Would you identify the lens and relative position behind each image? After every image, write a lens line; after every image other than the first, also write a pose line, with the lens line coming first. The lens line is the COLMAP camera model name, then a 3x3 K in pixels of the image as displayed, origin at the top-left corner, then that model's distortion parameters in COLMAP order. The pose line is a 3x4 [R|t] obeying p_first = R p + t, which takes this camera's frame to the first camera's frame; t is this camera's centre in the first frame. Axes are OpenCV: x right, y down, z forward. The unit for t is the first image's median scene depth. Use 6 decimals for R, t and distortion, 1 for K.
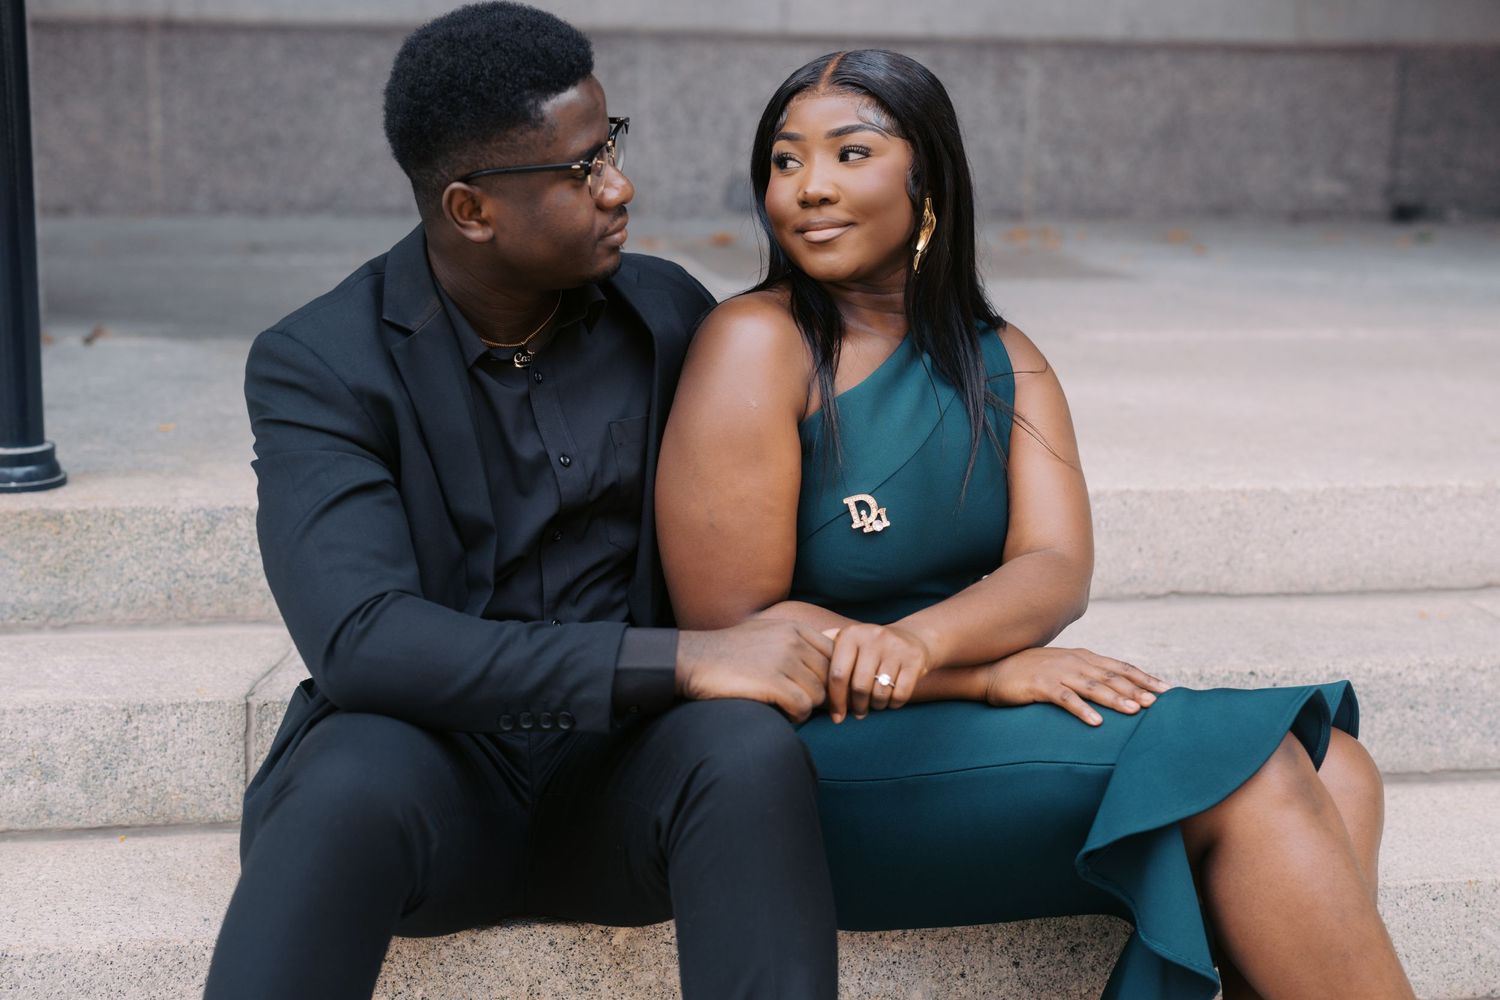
lens RADIAL K [[2275.1, 0, 750.0], [0, 2275.1, 500.0], [0, 0, 1]] dist [-0.041570, 0.264459]
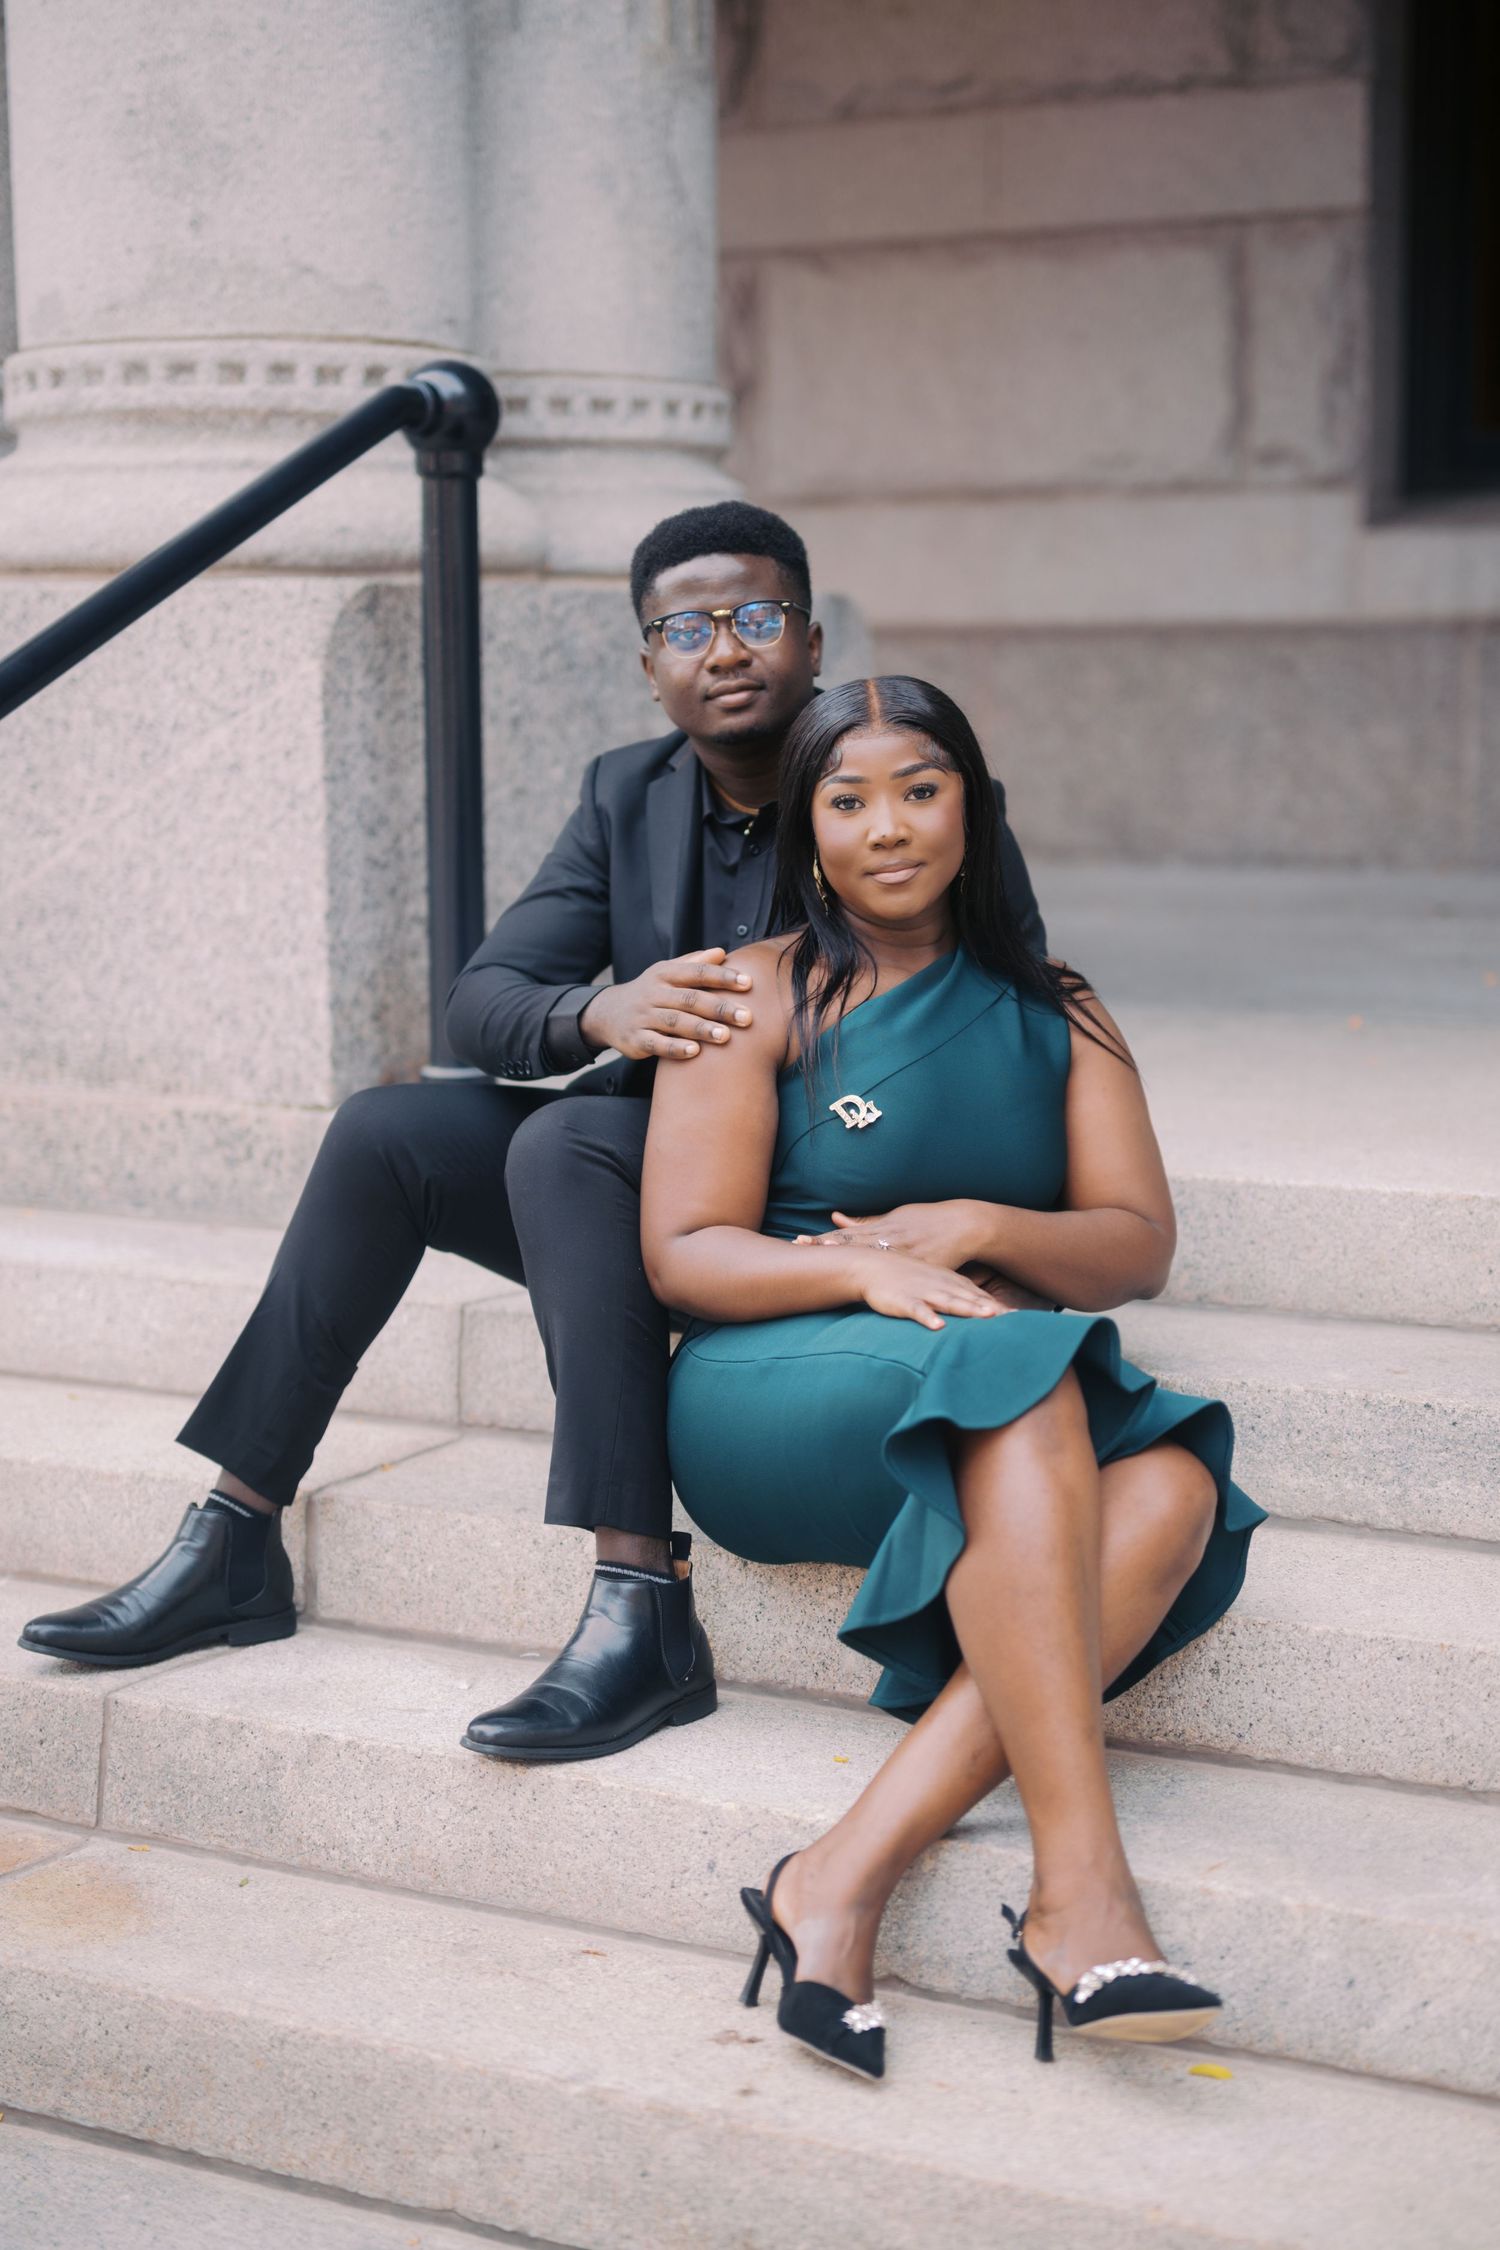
lens RADIAL K [[3412.7, 0, 651.4], [0, 3412.7, 1129.3], [0, 0, 1]] dist [-0.041570, 0.264459]
pose [[0.772868, 0.063252, -0.631407, 0.840049], [-0.096400, 0.995174, -0.018305, 0.026727], [0.627202, 0.075015, 0.775236, -0.177727]]
